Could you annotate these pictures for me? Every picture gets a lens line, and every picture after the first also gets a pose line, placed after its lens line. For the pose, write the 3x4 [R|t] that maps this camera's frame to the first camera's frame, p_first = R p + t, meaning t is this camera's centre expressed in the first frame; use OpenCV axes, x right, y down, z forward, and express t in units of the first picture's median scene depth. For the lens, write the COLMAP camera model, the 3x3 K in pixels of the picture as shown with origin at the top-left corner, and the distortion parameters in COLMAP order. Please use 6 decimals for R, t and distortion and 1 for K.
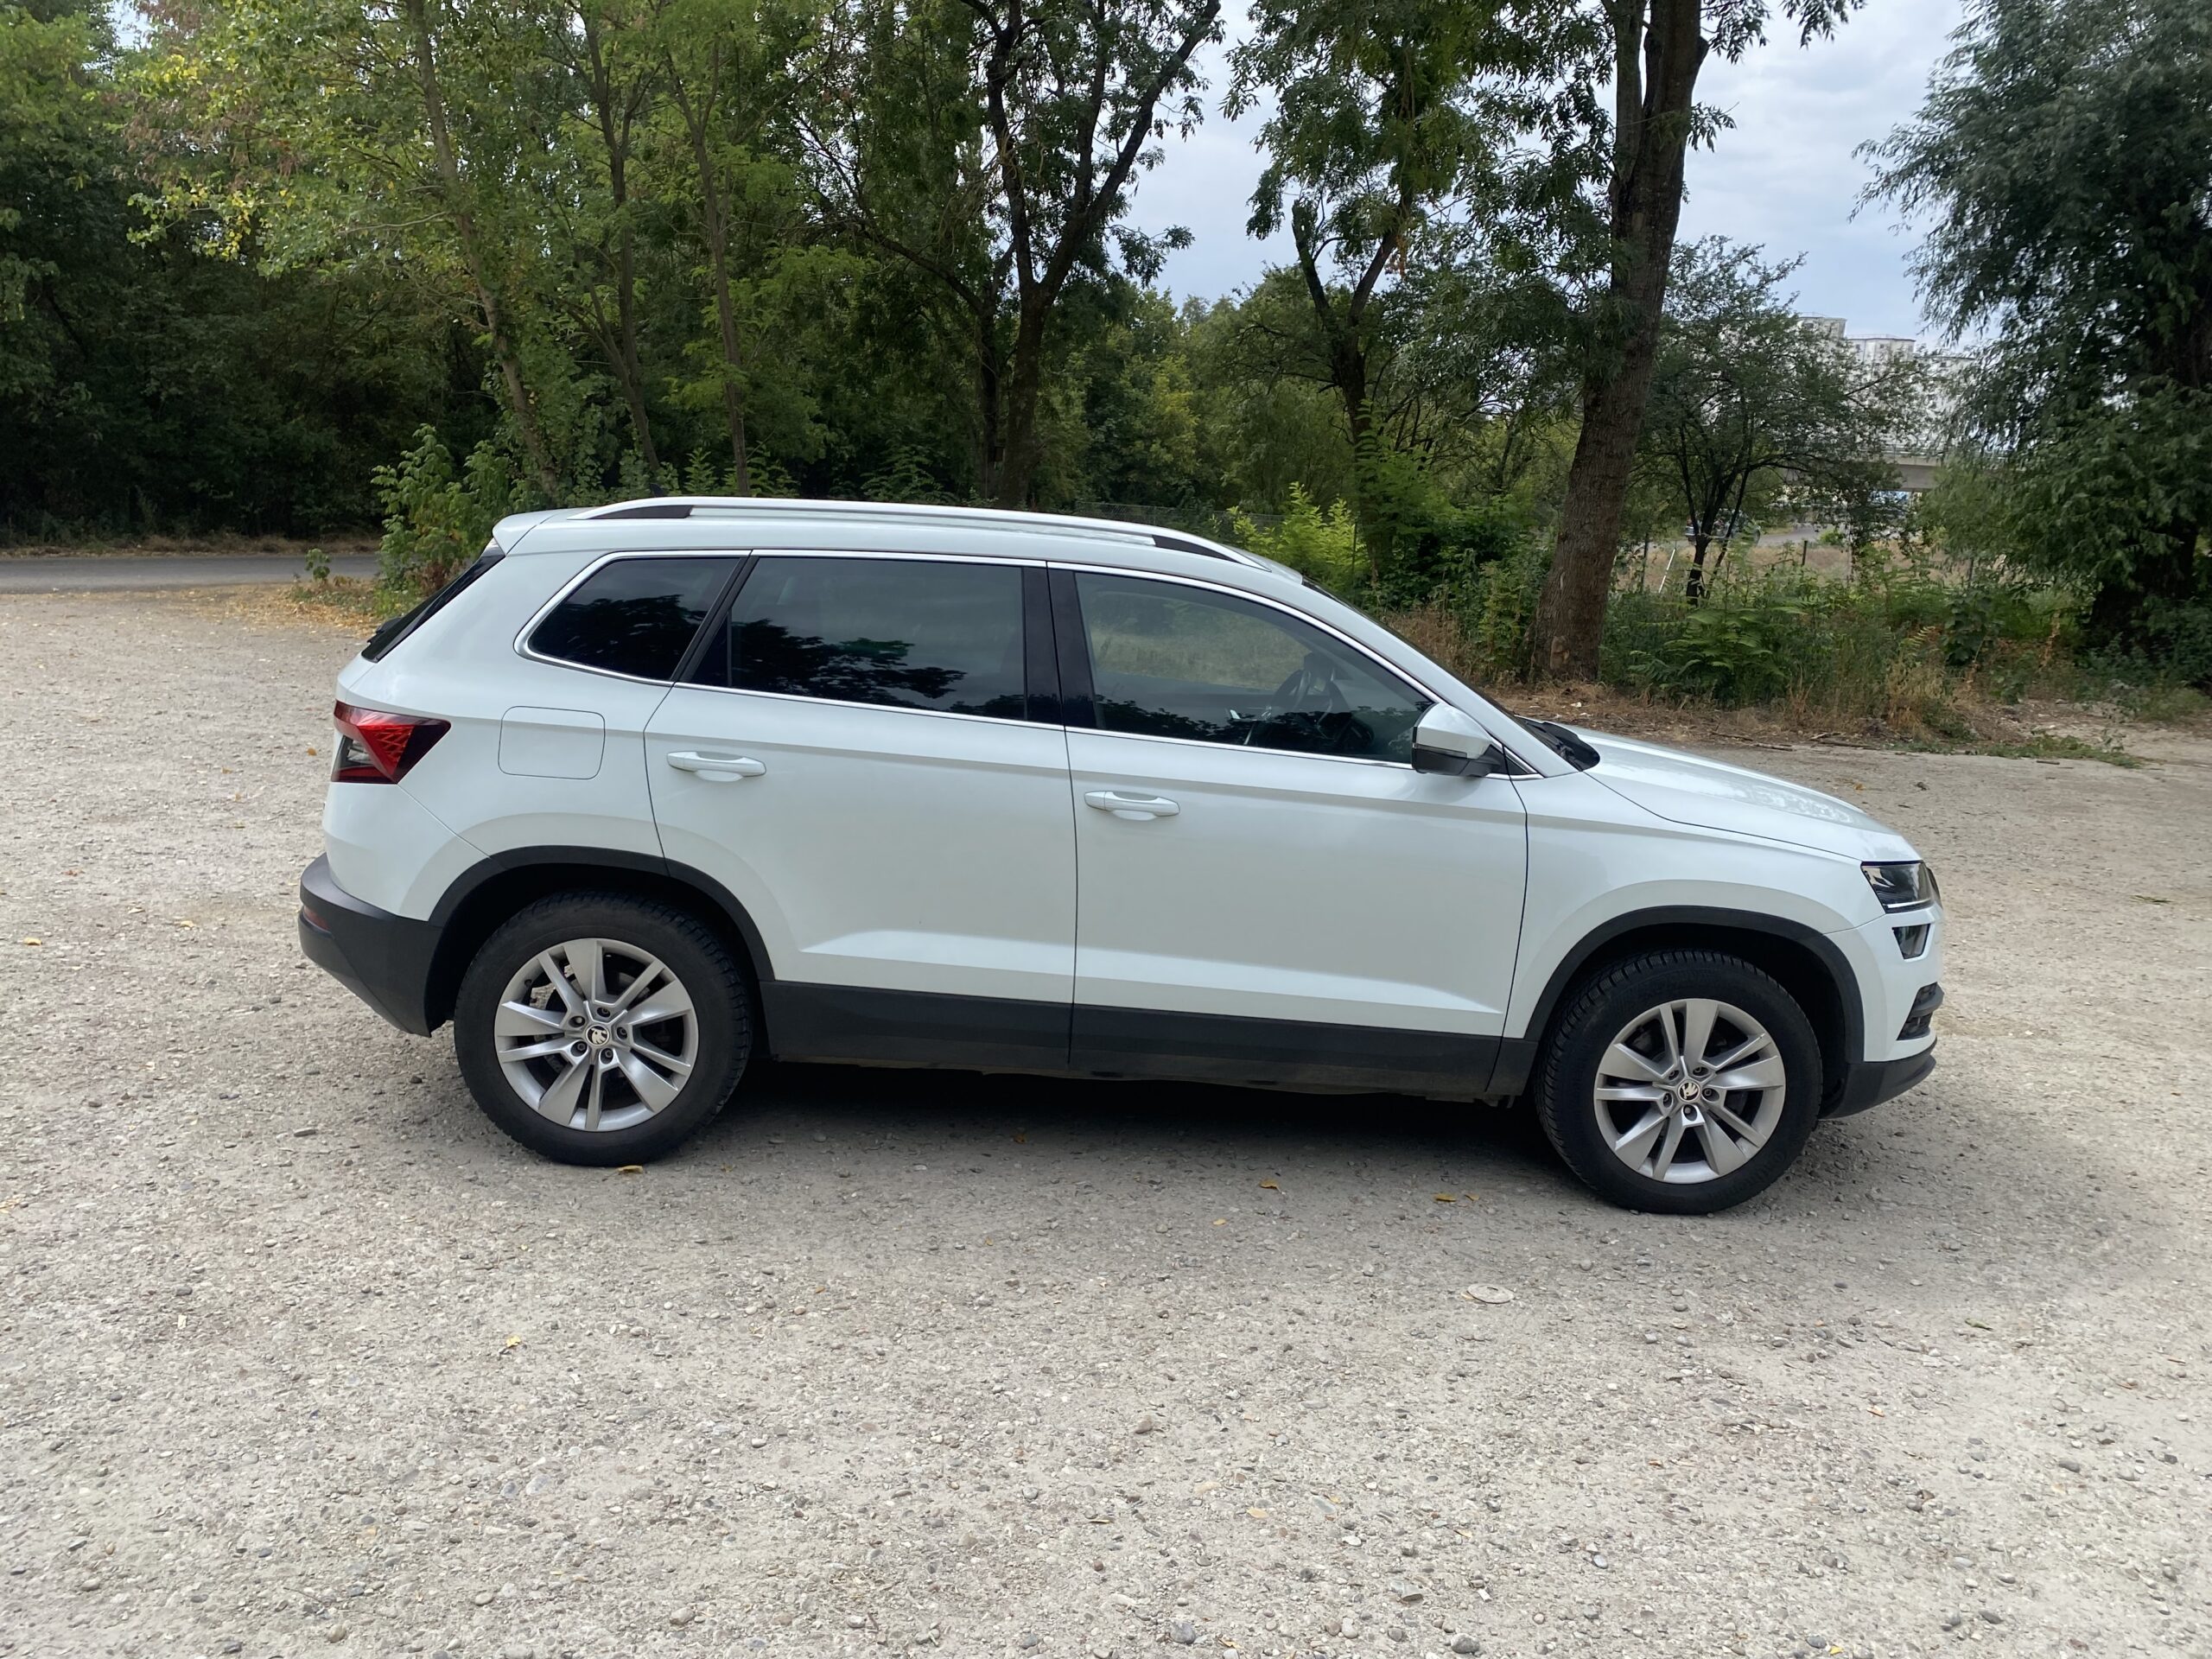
lens RADIAL K [[1686.3, 0, 1125.7], [0, 1686.3, 831.7], [0, 0, 1]] dist [0.049280, -0.039555]
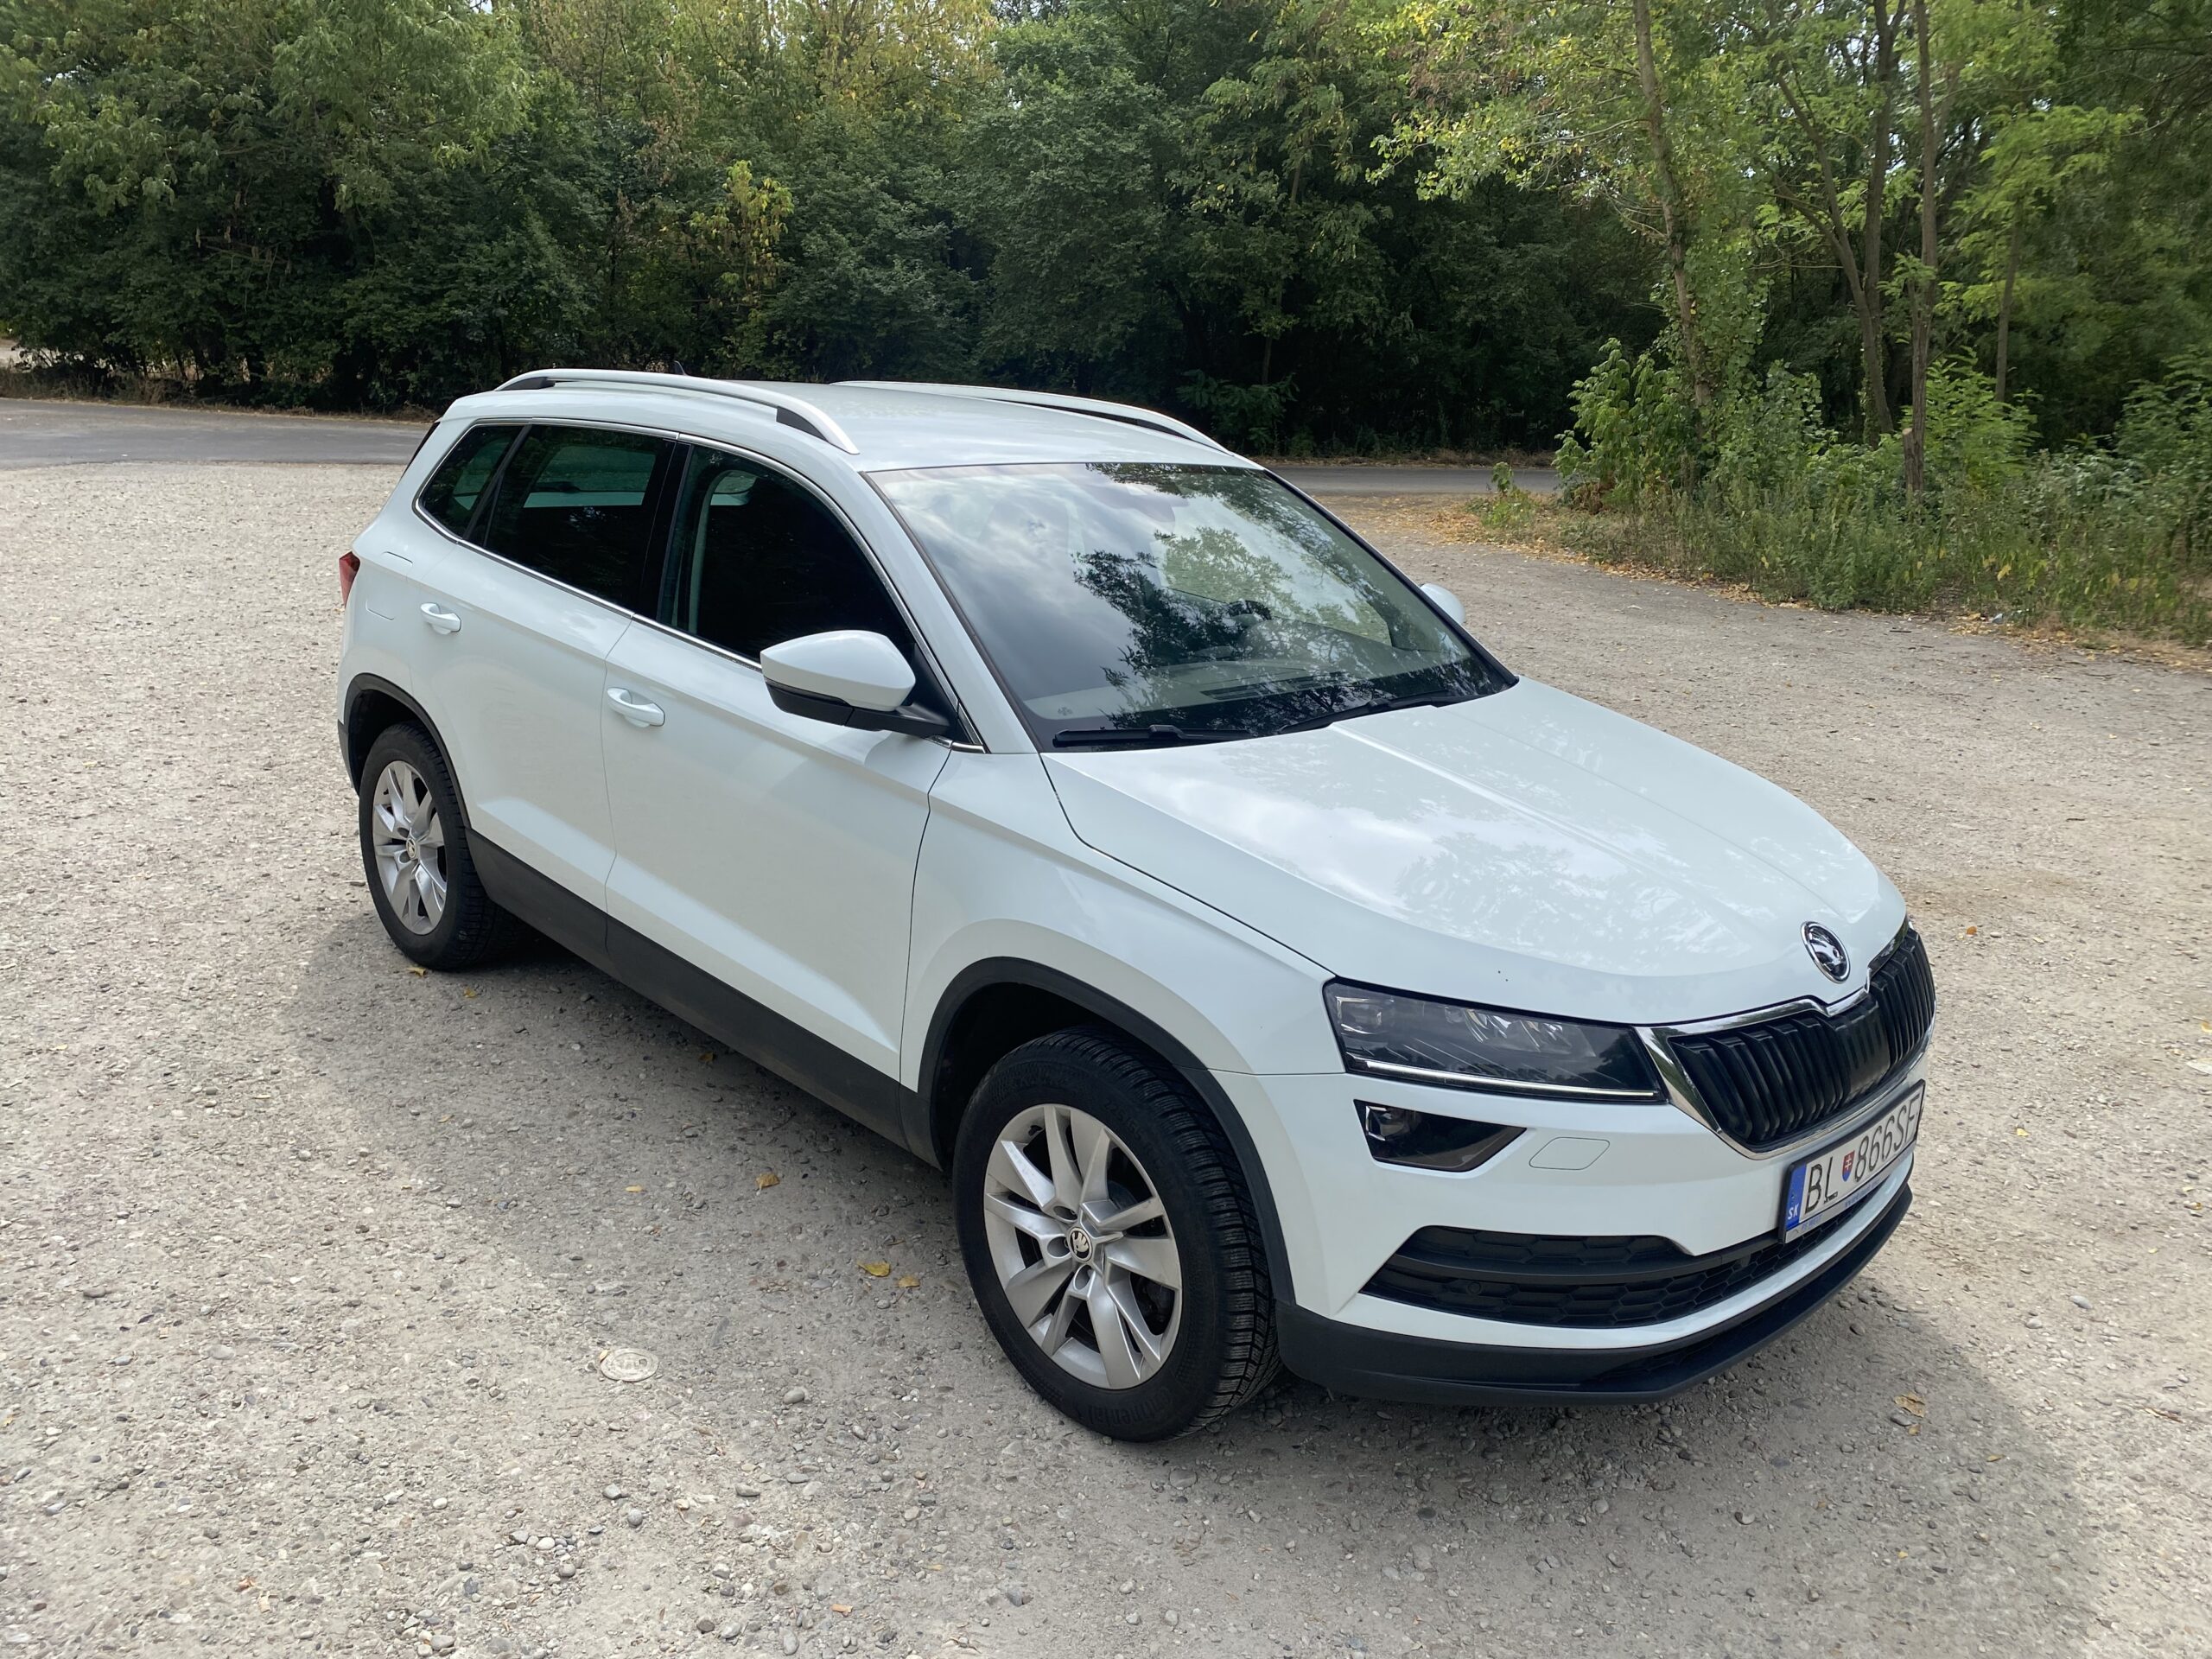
lens RADIAL K [[1686.3, 0, 1125.7], [0, 1686.3, 831.7], [0, 0, 1]] dist [0.049280, -0.039555]
pose [[0.676418, 0.185027, -0.712899, 0.186954], [-0.155469, 0.981990, 0.107354, -0.019622], [0.719923, 0.038217, 0.693001, 0.126597]]
